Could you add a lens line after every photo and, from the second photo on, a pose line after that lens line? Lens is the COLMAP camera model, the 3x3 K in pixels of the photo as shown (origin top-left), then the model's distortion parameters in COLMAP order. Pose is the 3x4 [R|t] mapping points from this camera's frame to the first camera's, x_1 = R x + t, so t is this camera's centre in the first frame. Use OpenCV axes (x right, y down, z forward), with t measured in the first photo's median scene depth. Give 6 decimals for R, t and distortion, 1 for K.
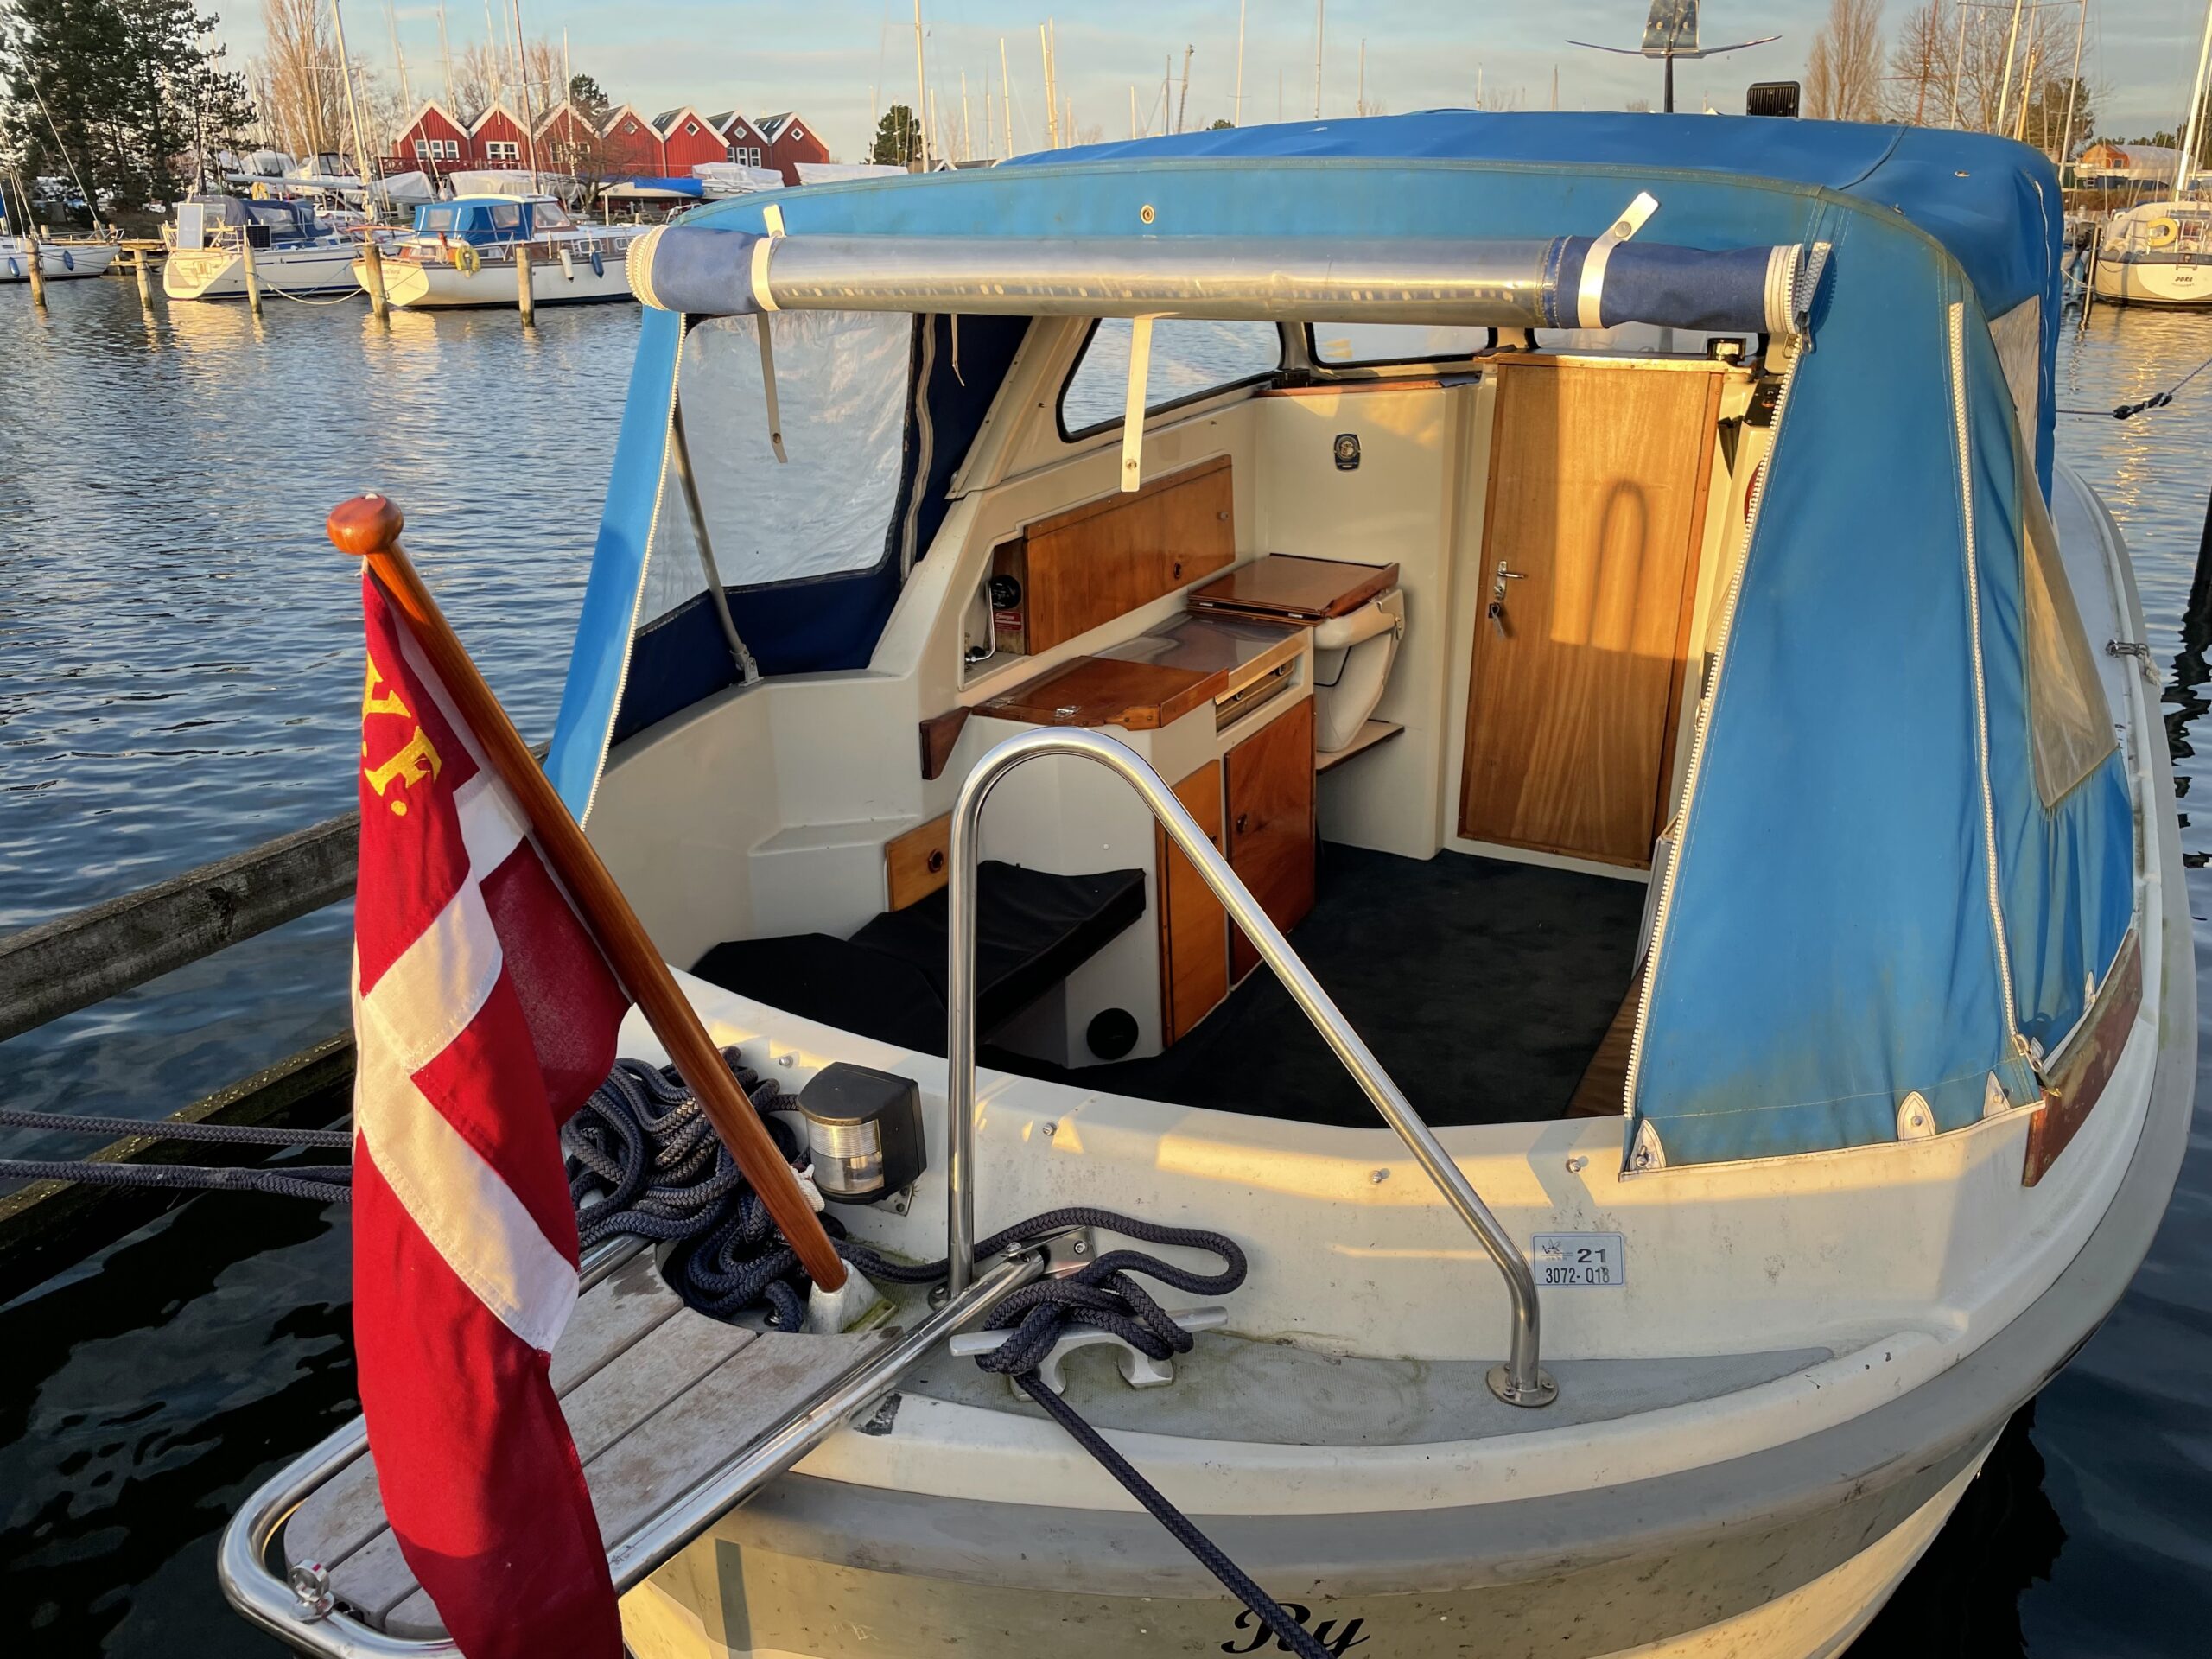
lens RADIAL K [[1626.9, 0, 1135.4], [0, 1626.9, 786.5], [0, 0, 1]] dist [0.079287, -0.083173]
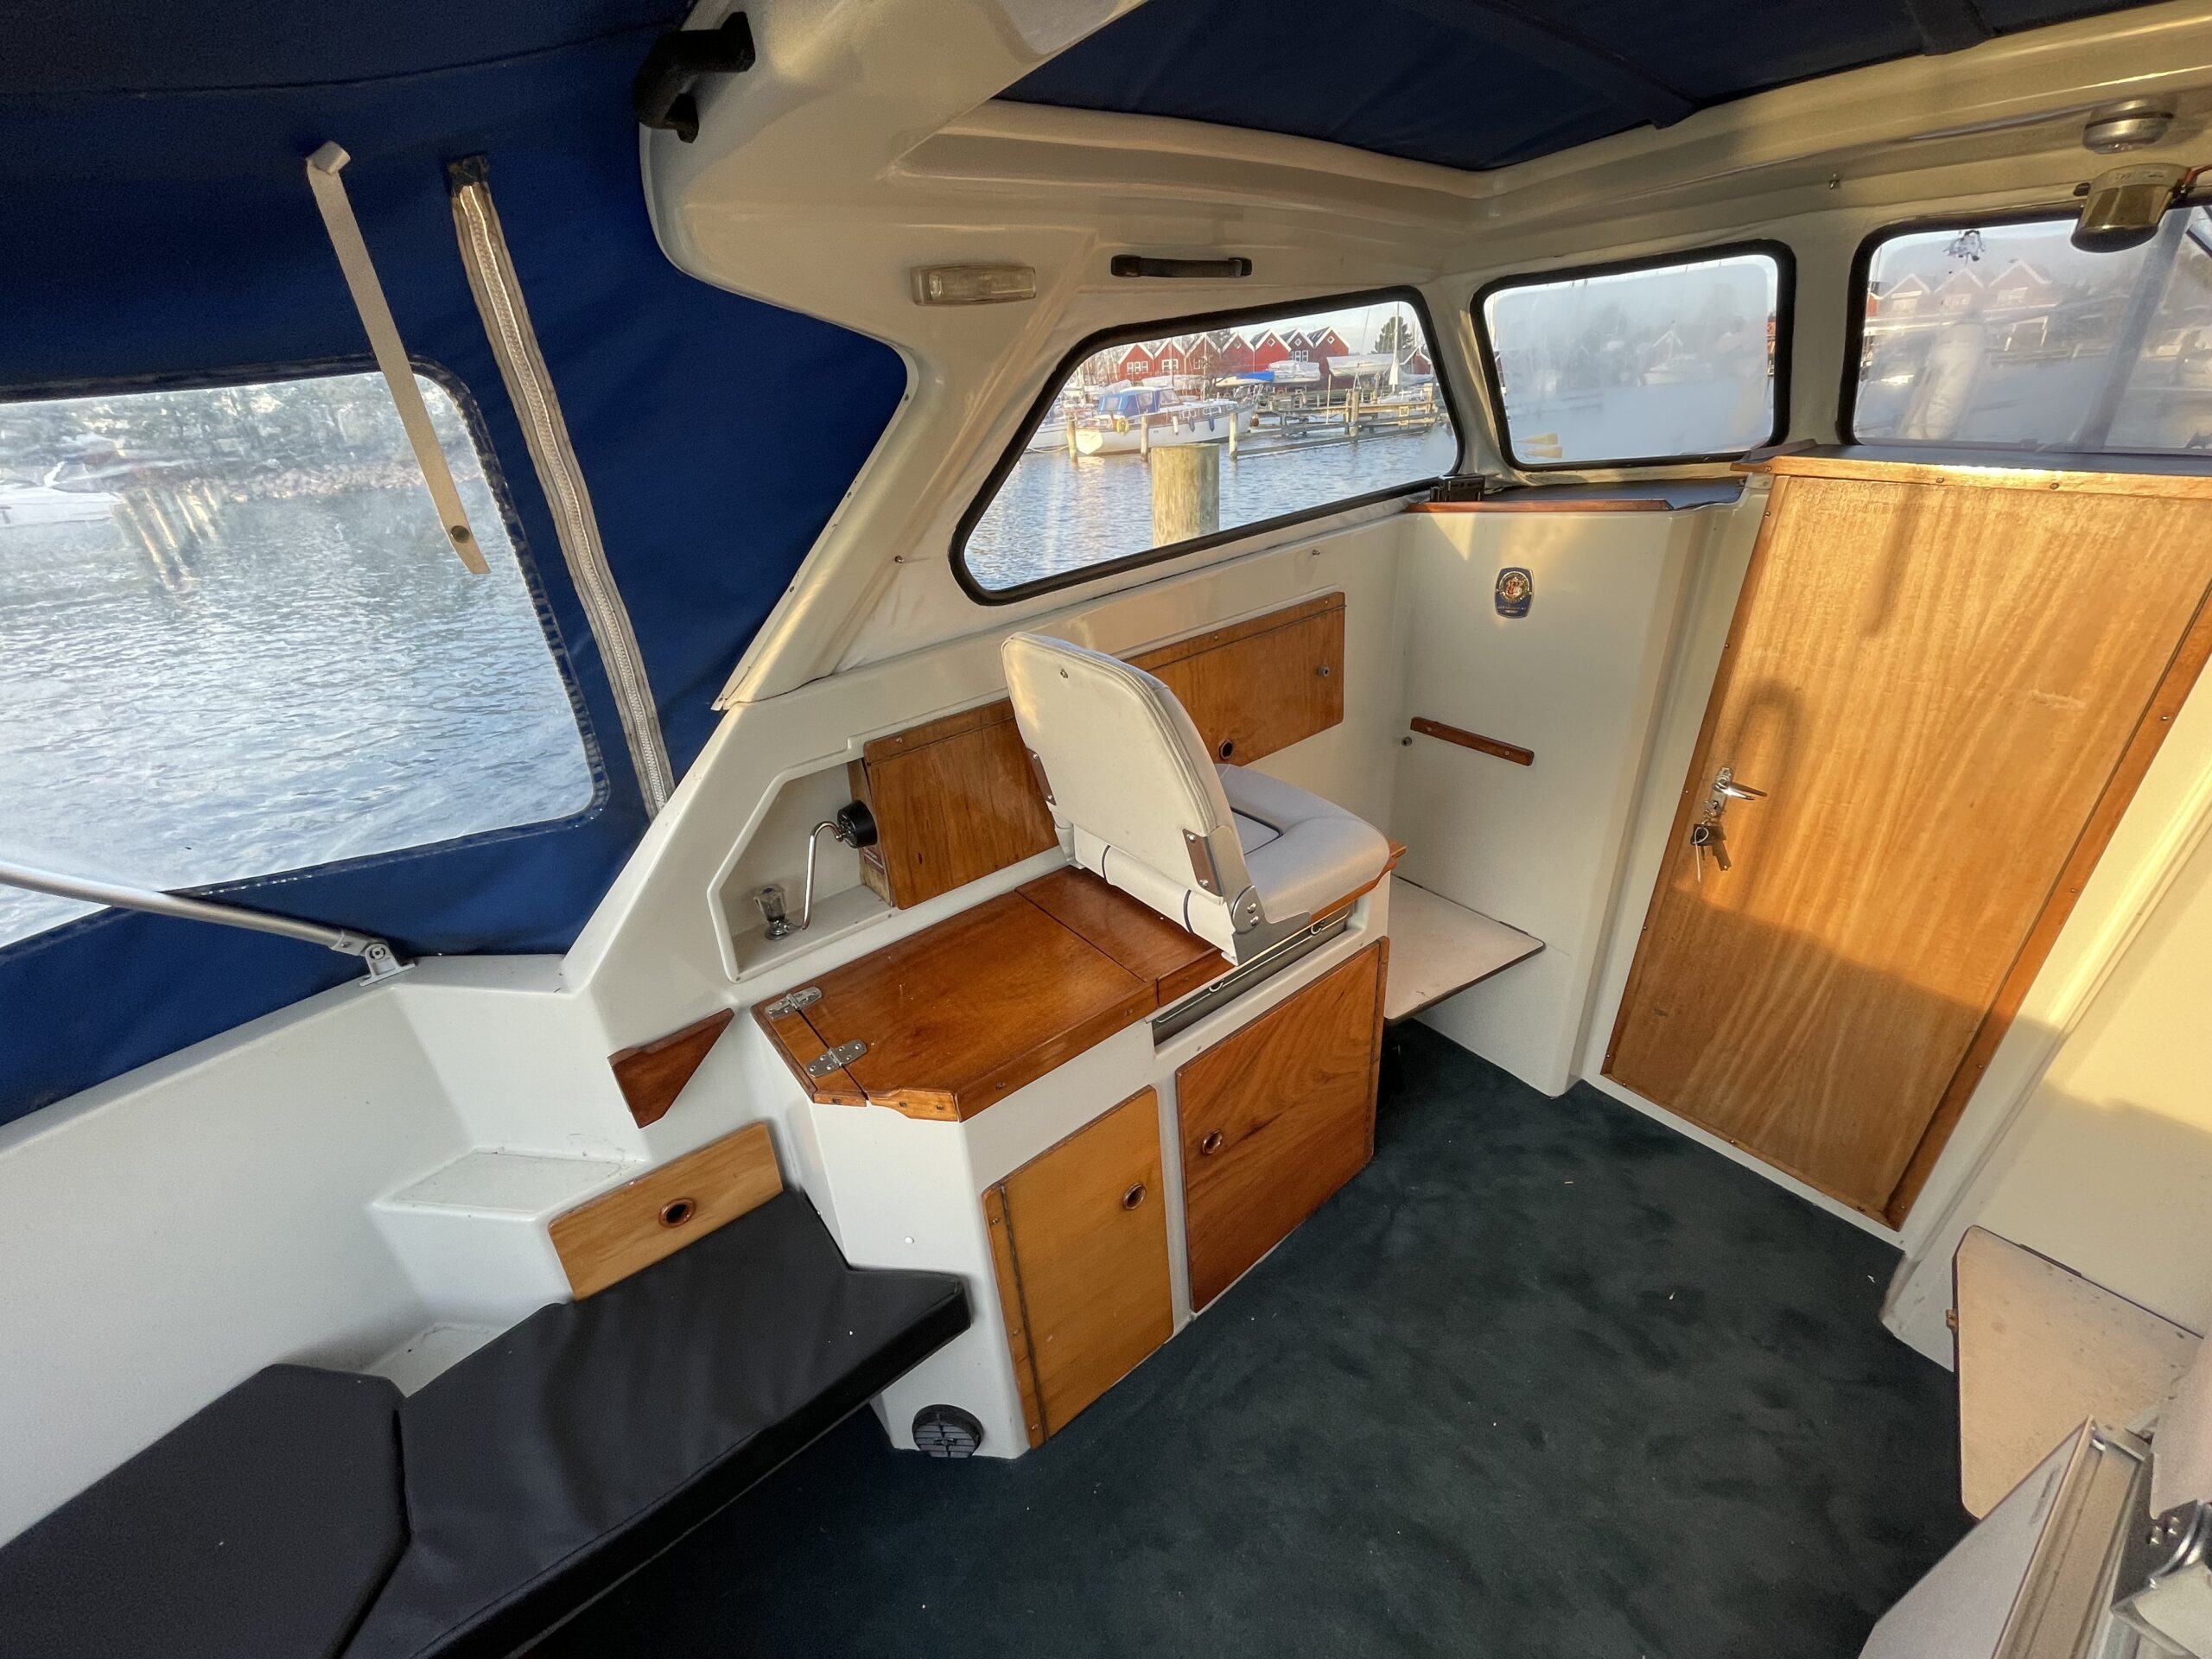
lens RADIAL K [[895.0, 0, 1106.3], [0, 895.0, 830.3], [0, 0, 1]] dist [-0.000379, -0.000722]
pose [[0.915947, 0.123108, -0.381950, 0.126359], [-0.075387, 0.987623, 0.137541, -0.132642], [0.394155, -0.097187, 0.913891, 0.504637]]
